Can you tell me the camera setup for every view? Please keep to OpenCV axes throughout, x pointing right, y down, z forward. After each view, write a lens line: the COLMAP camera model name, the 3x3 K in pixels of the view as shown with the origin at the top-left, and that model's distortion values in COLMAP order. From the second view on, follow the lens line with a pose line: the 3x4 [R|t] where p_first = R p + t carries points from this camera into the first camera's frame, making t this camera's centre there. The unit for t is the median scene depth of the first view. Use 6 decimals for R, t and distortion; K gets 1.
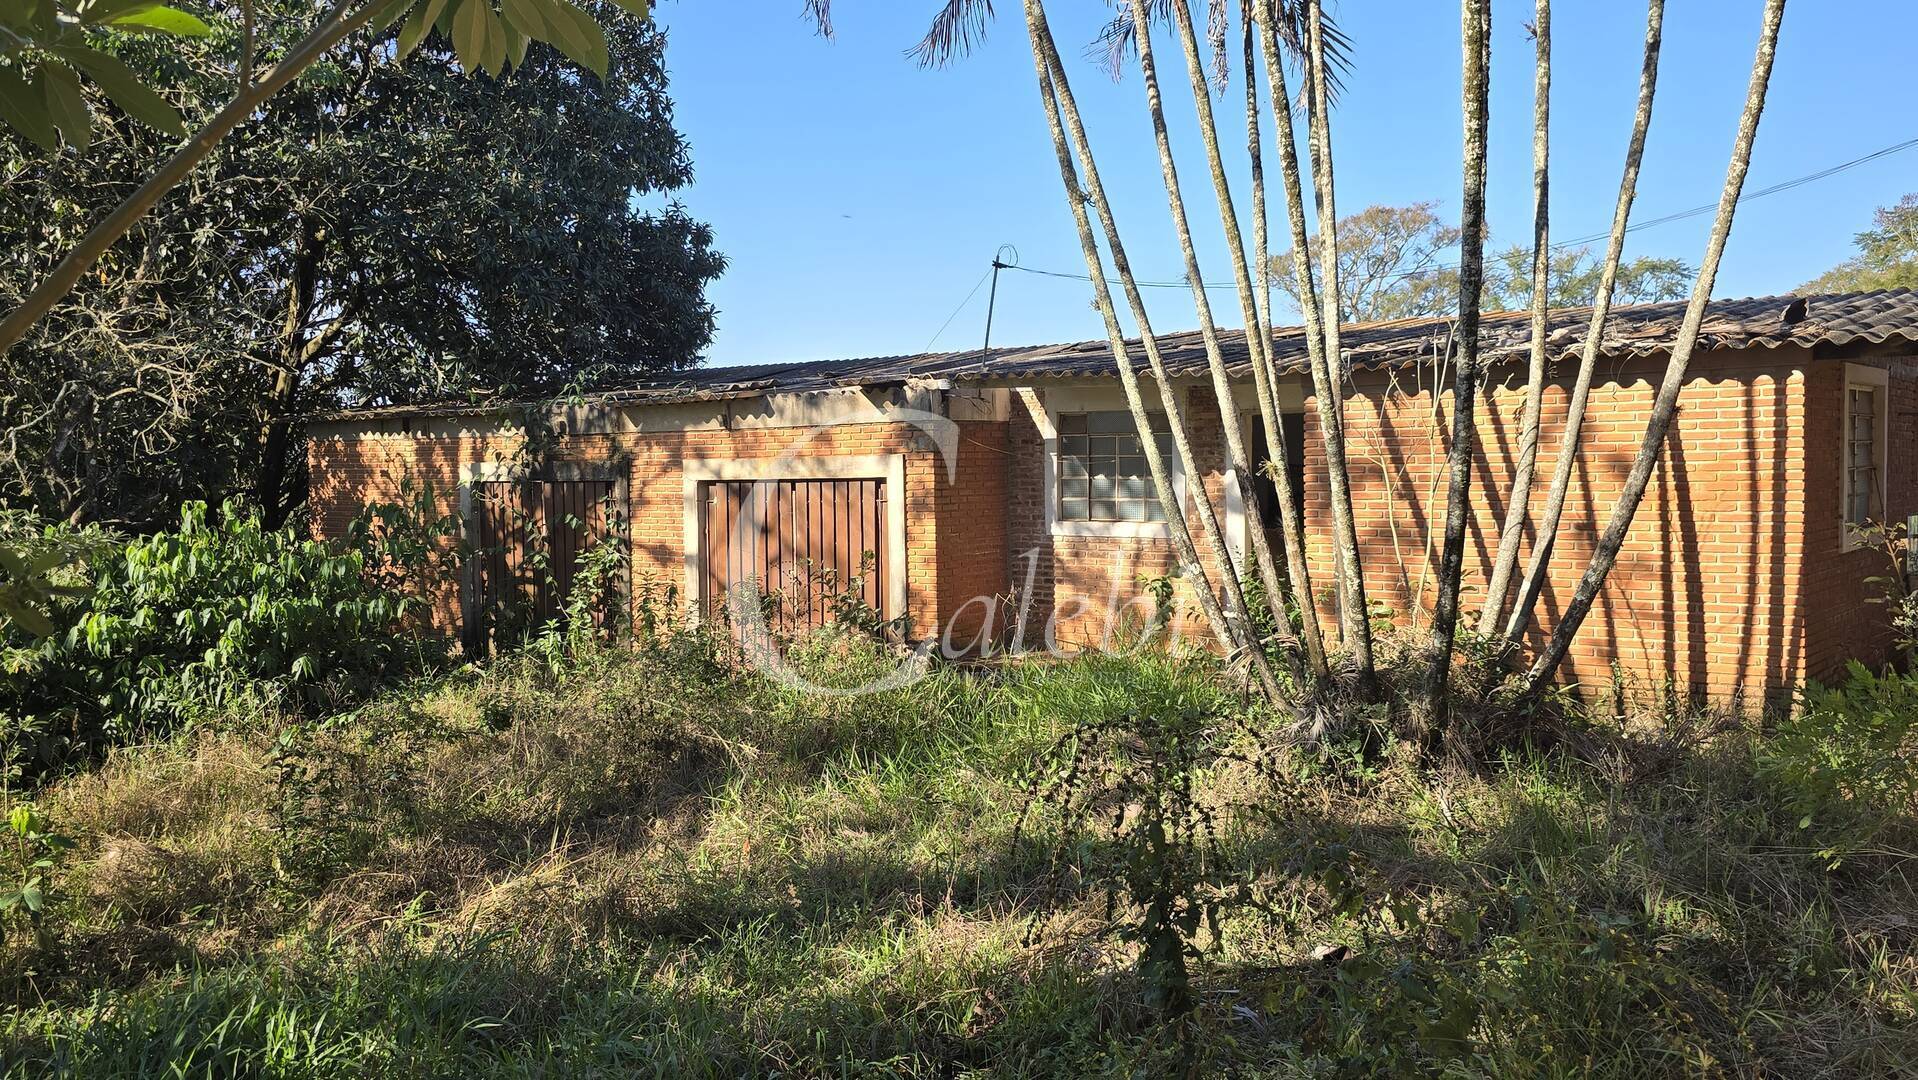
lens RADIAL K [[1545.3, 0, 959.0], [0, 1545.3, 540.0], [0, 0, 1]] dist [-0.020940, -0.005444]
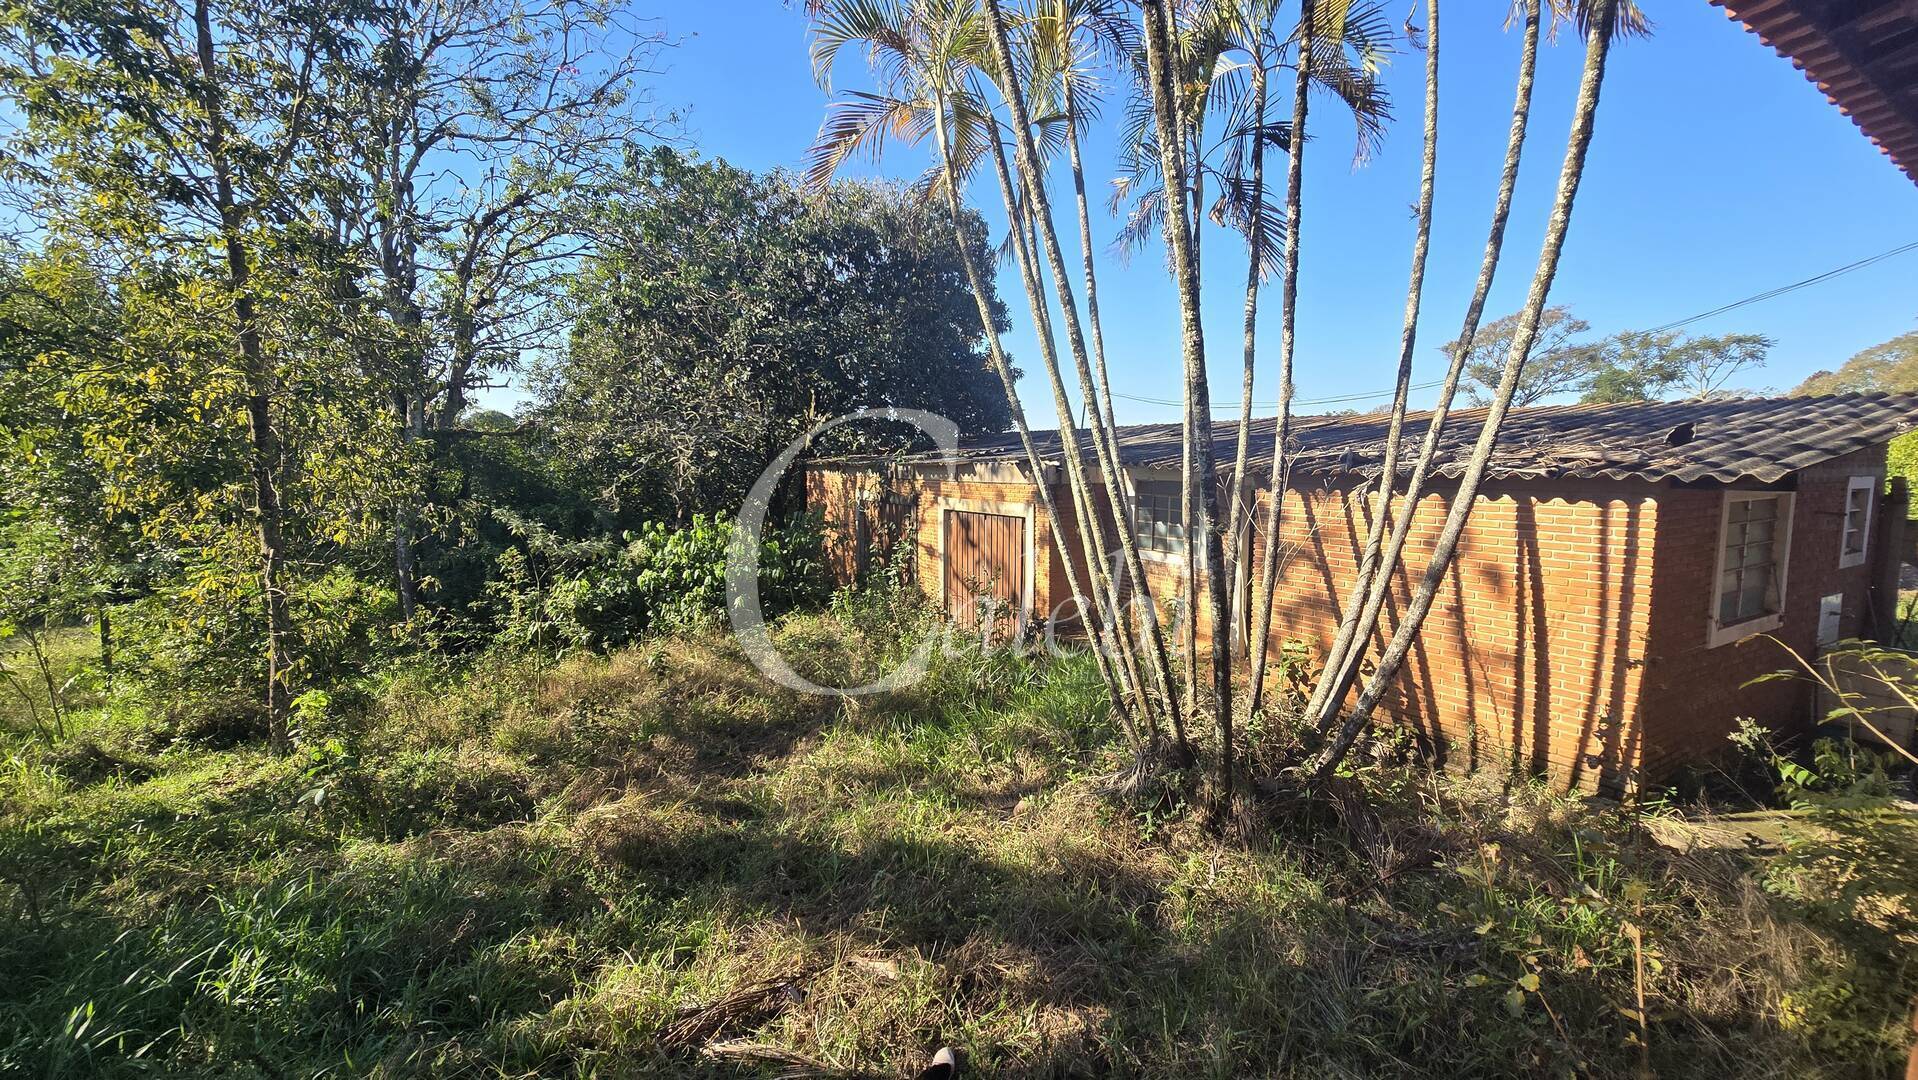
lens RADIAL K [[786.8, 0, 963.7], [0, 786.8, 530.1], [0, 0, 1]] dist [-0.002672, 0.000512]
pose [[0.942590, 0.043912, -0.331053, 0.251388], [-0.032999, 0.998713, 0.038518, -0.088708], [0.332319, -0.025383, 0.942826, 0.275426]]
